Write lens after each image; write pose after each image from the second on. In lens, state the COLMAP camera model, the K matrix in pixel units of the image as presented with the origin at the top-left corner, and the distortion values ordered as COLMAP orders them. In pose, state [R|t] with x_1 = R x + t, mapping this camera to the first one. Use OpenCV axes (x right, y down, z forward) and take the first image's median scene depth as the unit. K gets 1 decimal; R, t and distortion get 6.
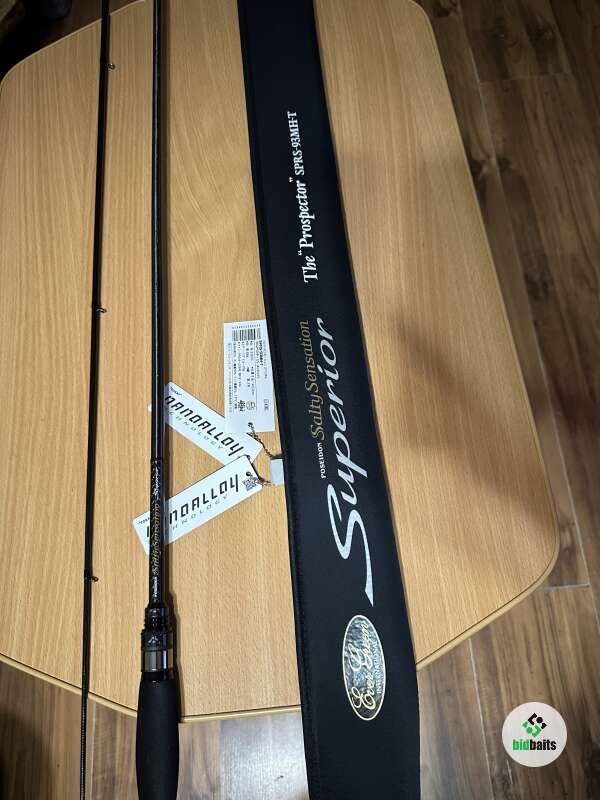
lens RADIAL K [[545.5, 0, 300.0], [0, 545.5, 400.0], [0, 0, 1]] dist [0.121494, -0.157980]
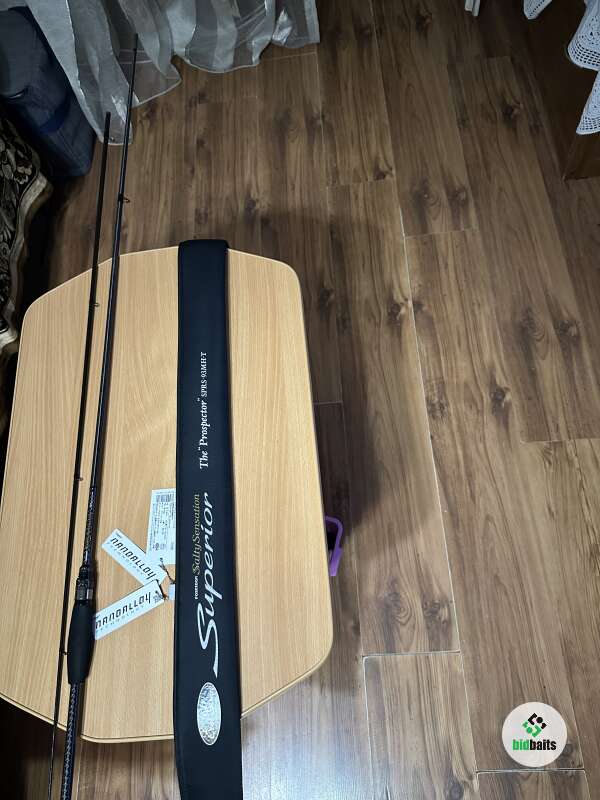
lens RADIAL K [[545.5, 0, 300.0], [0, 545.5, 400.0], [0, 0, 1]] dist [0.121494, -0.157980]
pose [[0.998563, 0.011160, -0.052413, 0.392446], [-0.013562, 0.998863, -0.045711, -0.349608], [0.051843, 0.046356, 0.997579, -0.632578]]
